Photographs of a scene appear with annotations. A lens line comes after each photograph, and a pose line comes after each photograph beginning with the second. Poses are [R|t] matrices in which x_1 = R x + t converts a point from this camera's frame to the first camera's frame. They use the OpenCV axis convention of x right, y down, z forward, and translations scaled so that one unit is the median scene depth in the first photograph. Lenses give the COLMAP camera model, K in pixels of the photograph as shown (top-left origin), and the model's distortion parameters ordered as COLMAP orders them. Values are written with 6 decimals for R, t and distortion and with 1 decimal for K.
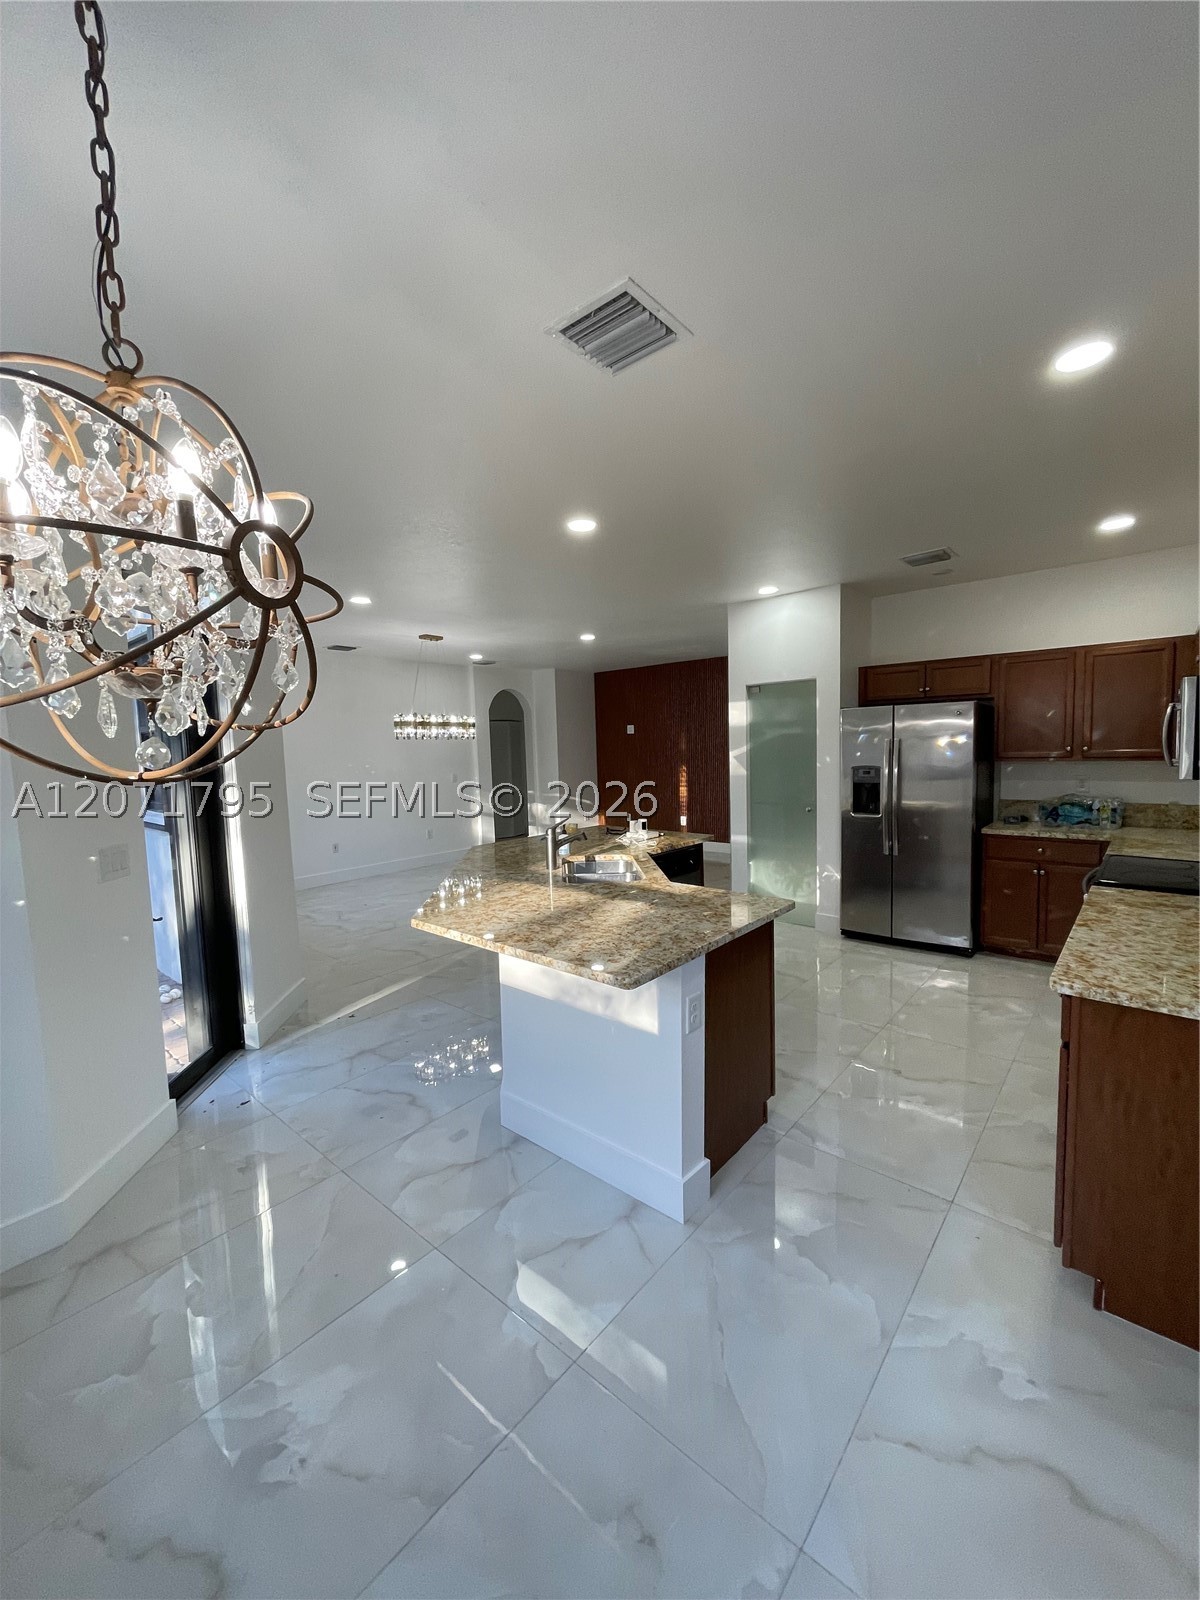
lens RADIAL K [[641.1, 0, 606.0], [0, 641.1, 799.5], [0, 0, 1]] dist [-0.001100, 0.000021]
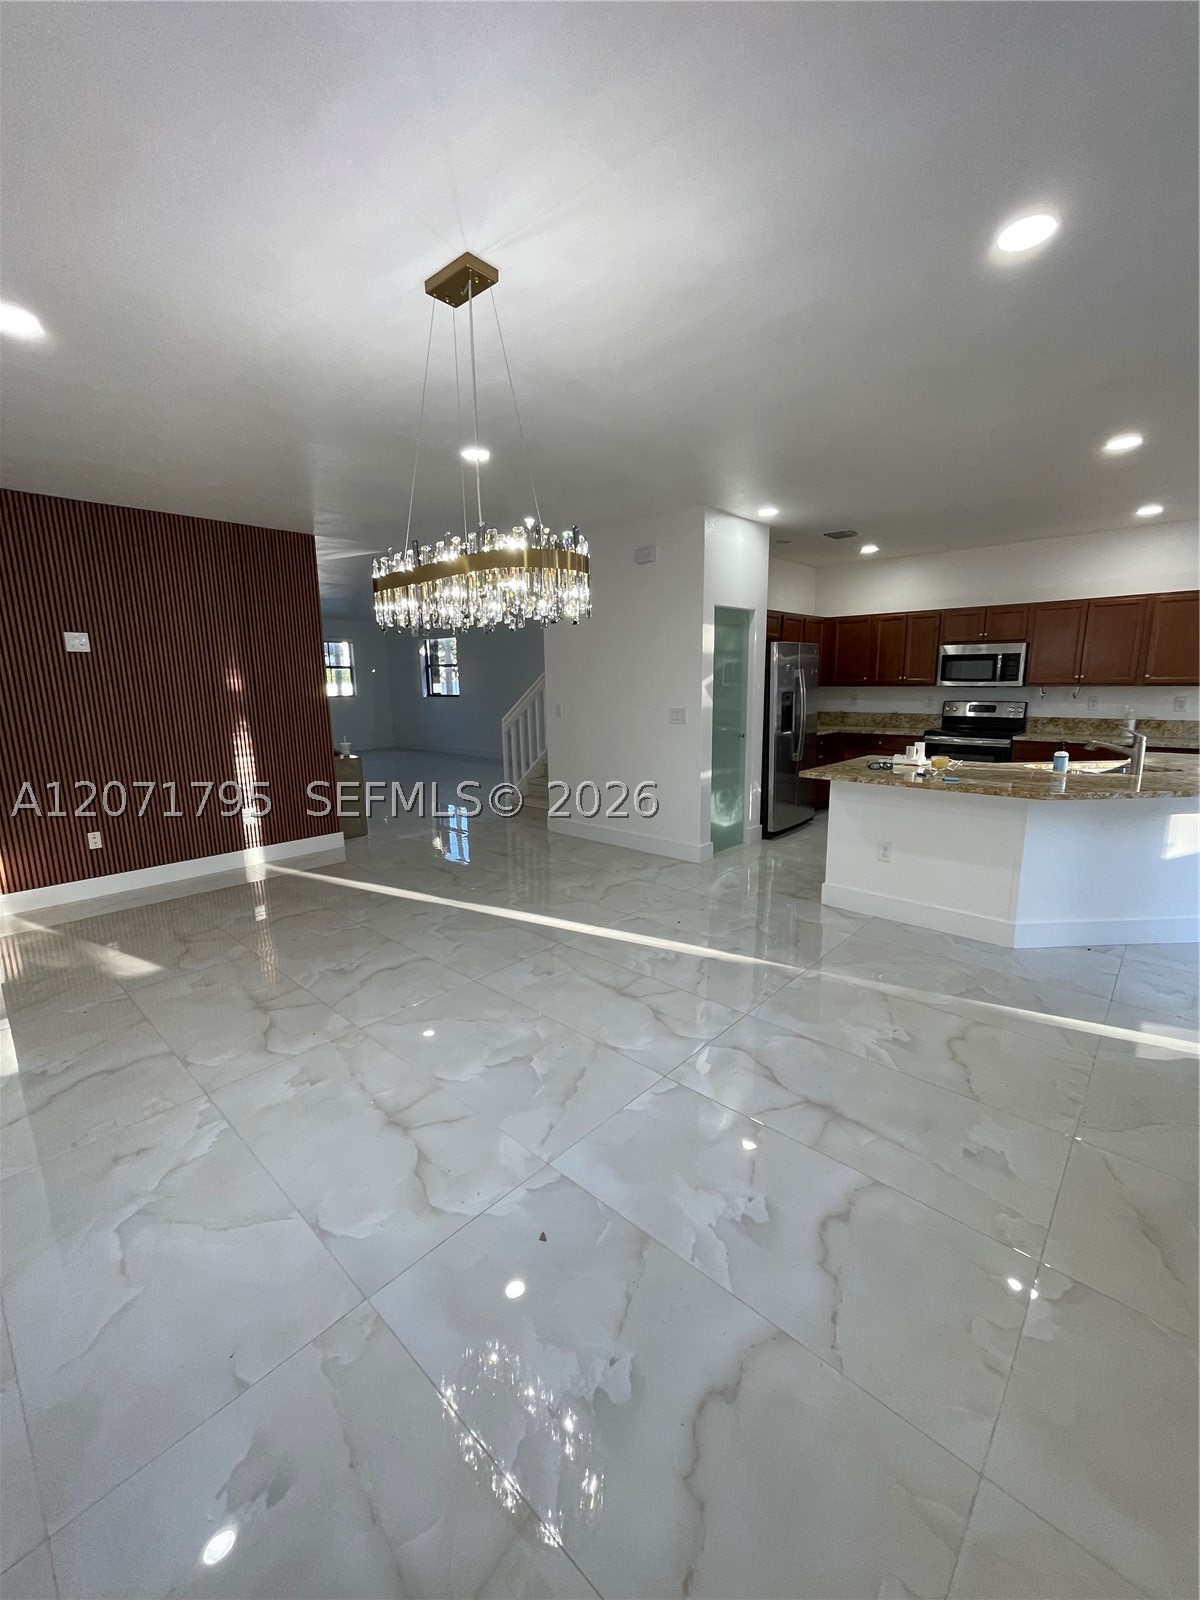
lens RADIAL K [[641.1, 0, 606.0], [0, 641.1, 799.5], [0, 0, 1]] dist [-0.001100, 0.000021]
pose [[0.024239, -0.155307, 0.987569, -0.637200], [0.100248, 0.983257, 0.152168, -0.054292], [-0.994667, 0.095313, 0.039403, 0.991422]]
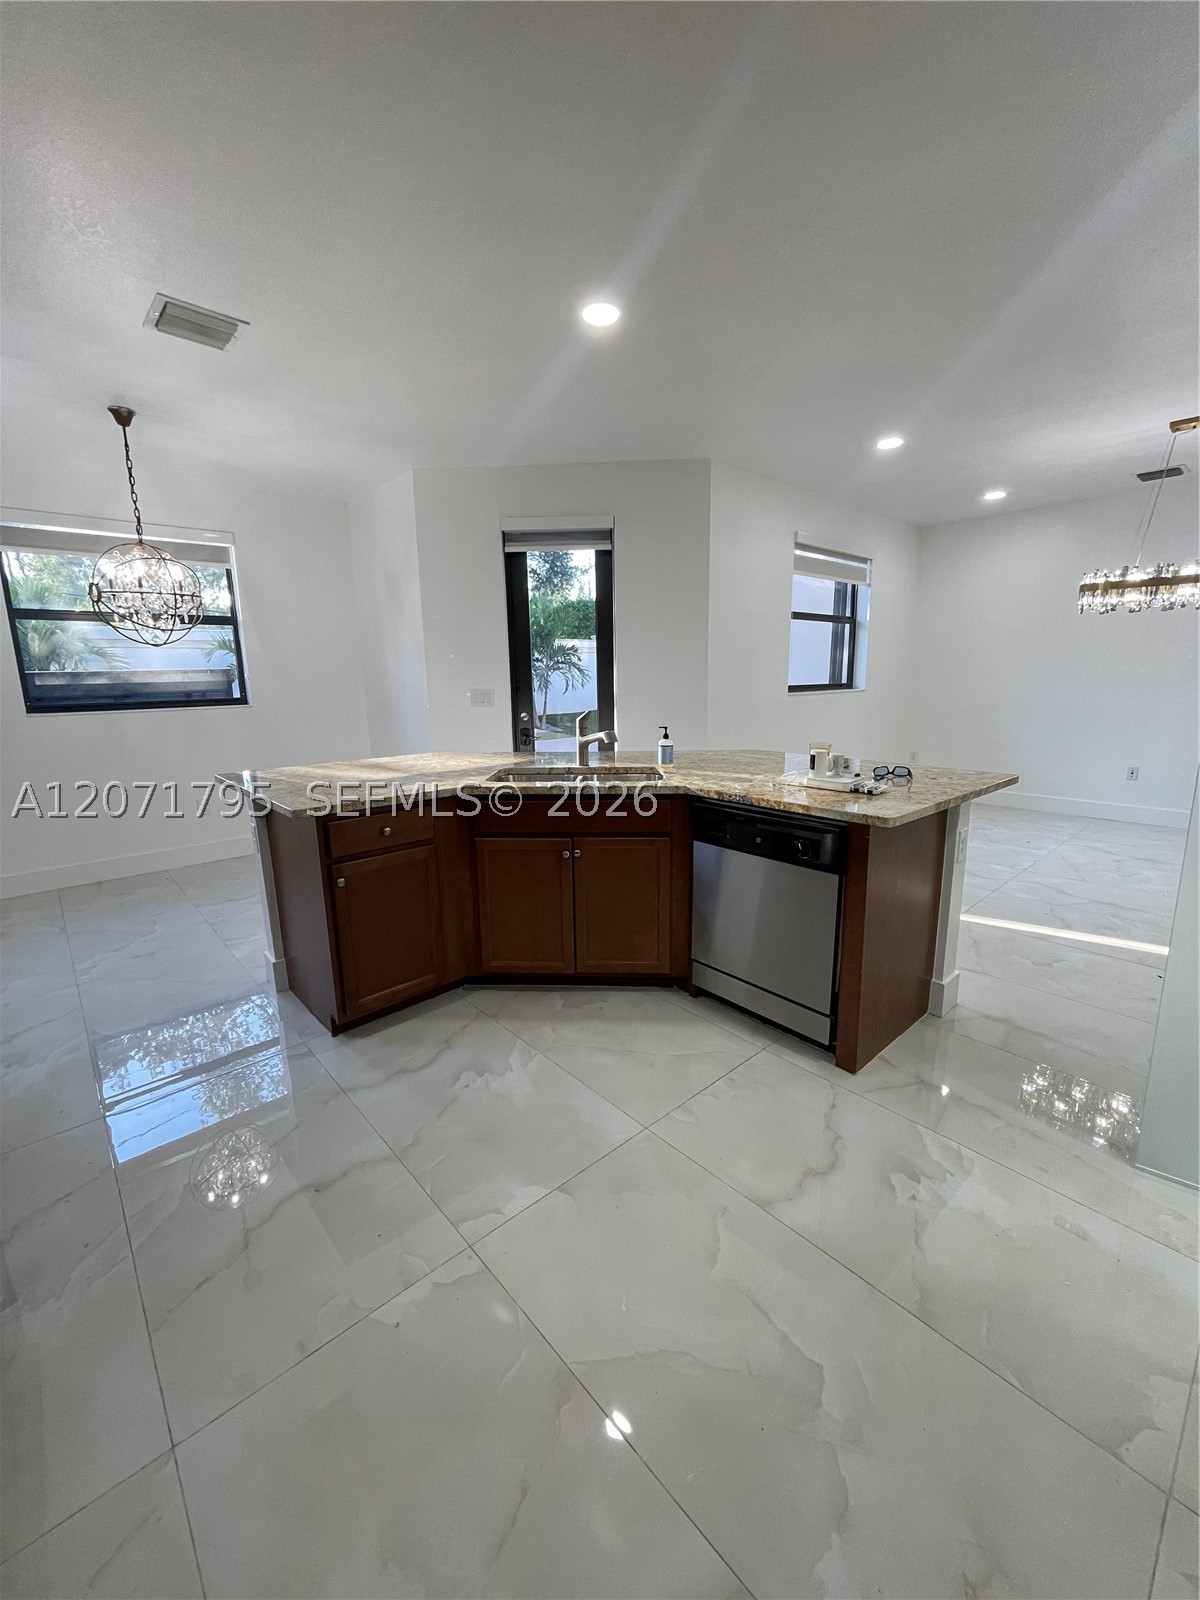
lens RADIAL K [[643.4, 0, 602.5], [0, 643.4, 804.1], [0, 0, 1]] dist [-0.015702, -0.000247]
pose [[-0.124966, 0.234790, -0.963980, 0.427839], [-0.062479, 0.967805, 0.243822, -0.033311], [0.990192, 0.090698, -0.106274, 0.603344]]
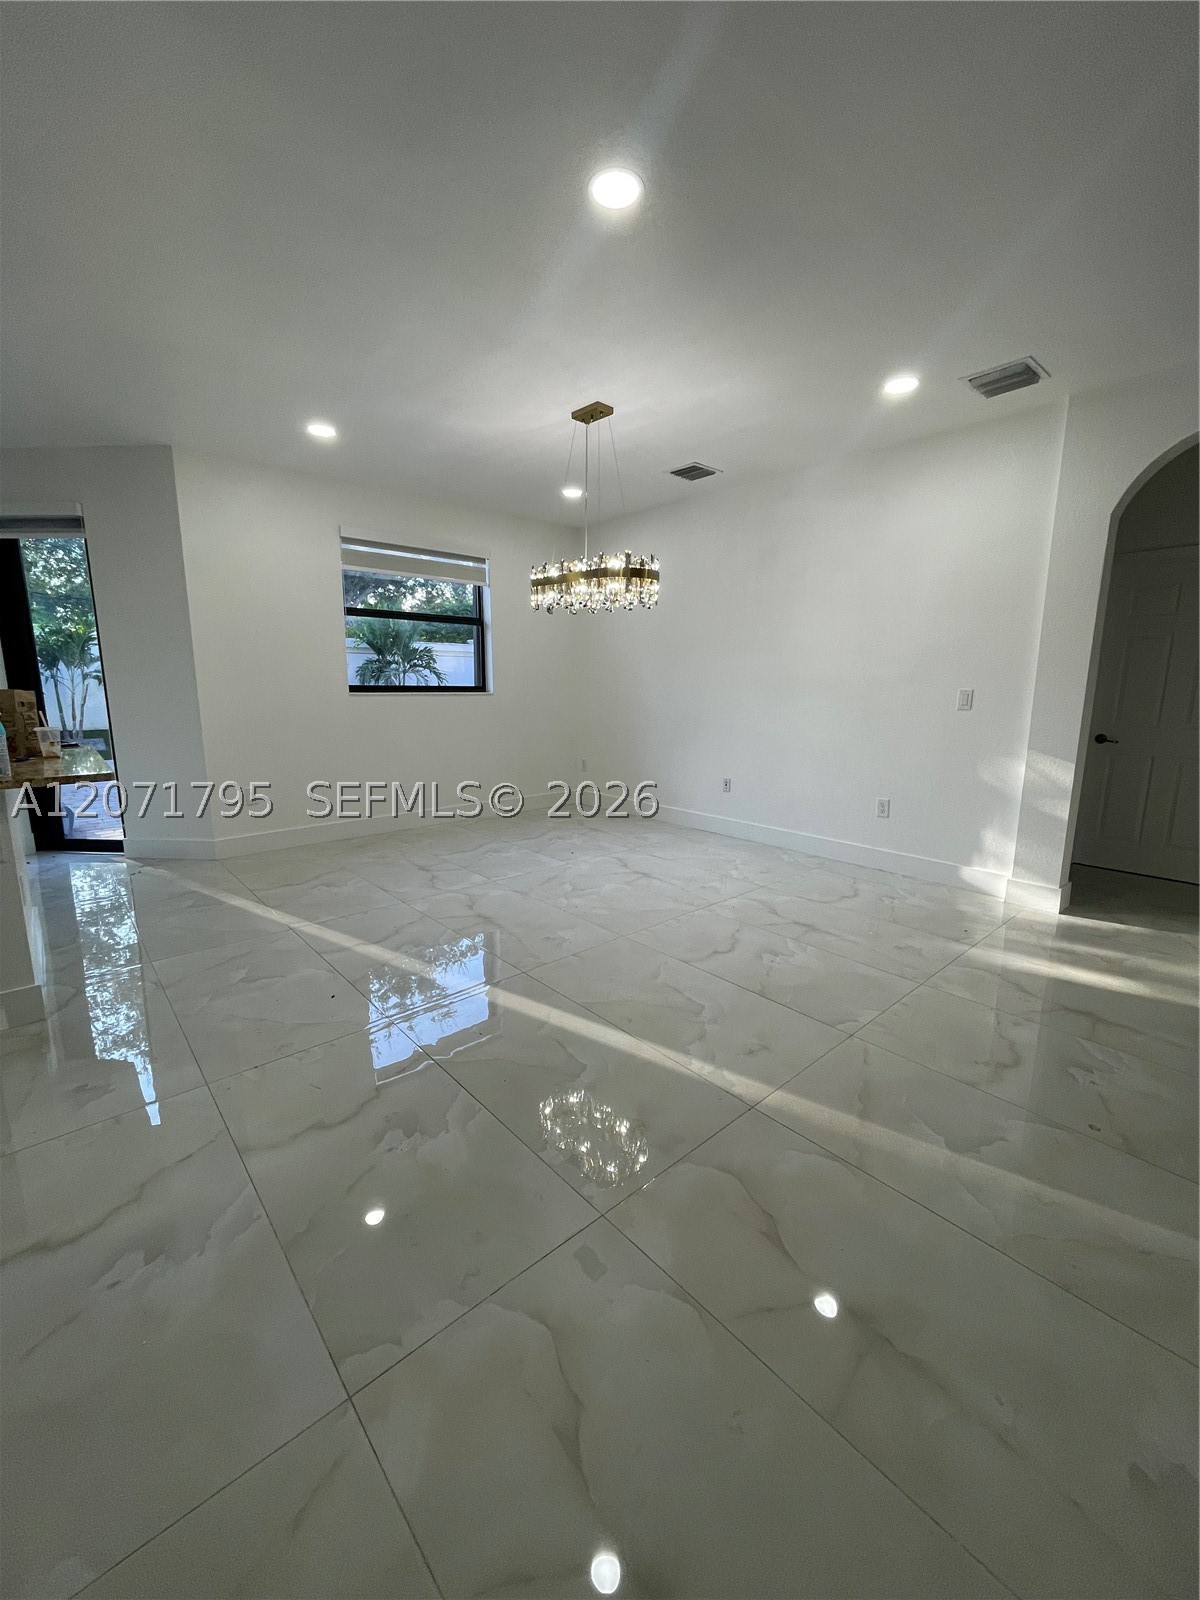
lens RADIAL K [[652.2, 0, 600.0], [0, 652.2, 800.0], [0, 0, 1]] dist [-0.002741, -0.000071]
pose [[-0.139102, 0.209615, -0.967839, 0.336430], [-0.087814, 0.970879, 0.222895, -0.064048], [0.986377, 0.115995, -0.116644, 1.162109]]
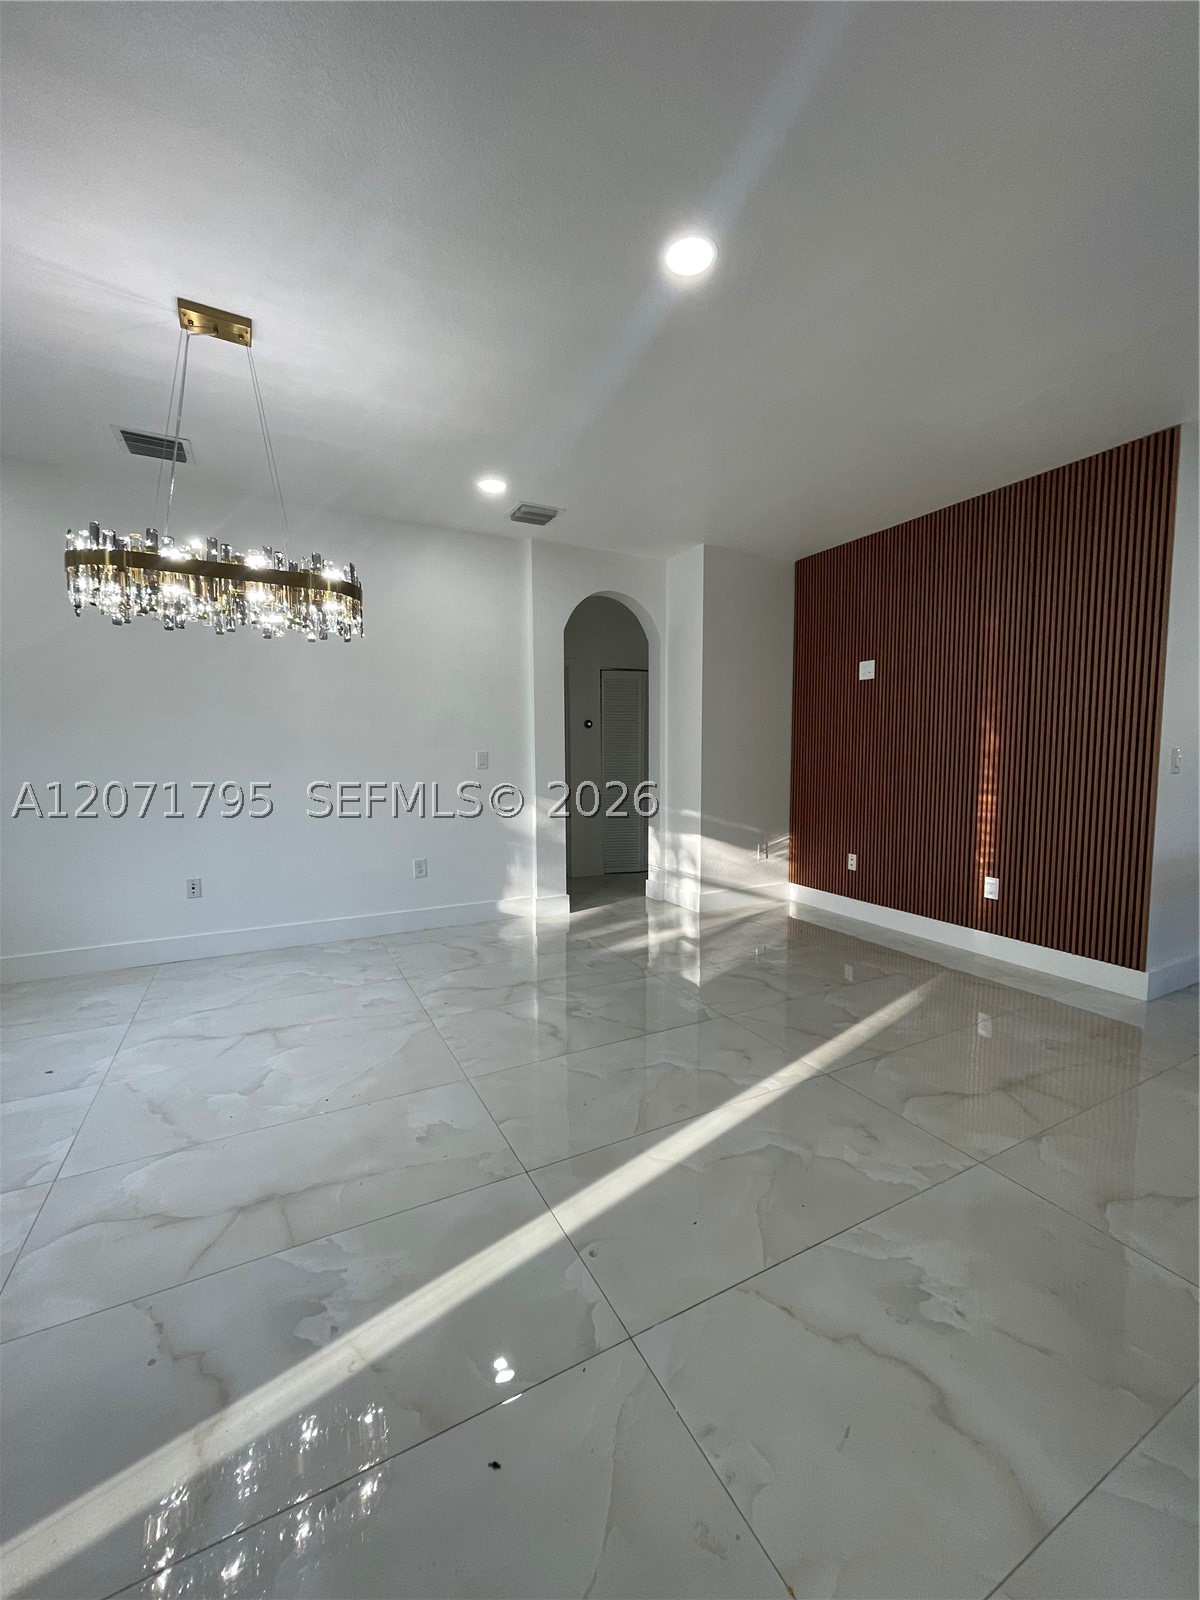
lens RADIAL K [[648.5, 0, 614.9], [0, 648.5, 800.0], [0, 0, 1]] dist [-0.003133, 0.000322]
pose [[0.933953, 0.056231, -0.352945, 0.060289], [-0.057908, 0.998305, 0.005814, -0.016791], [0.352673, 0.015008, 0.935626, 0.796639]]
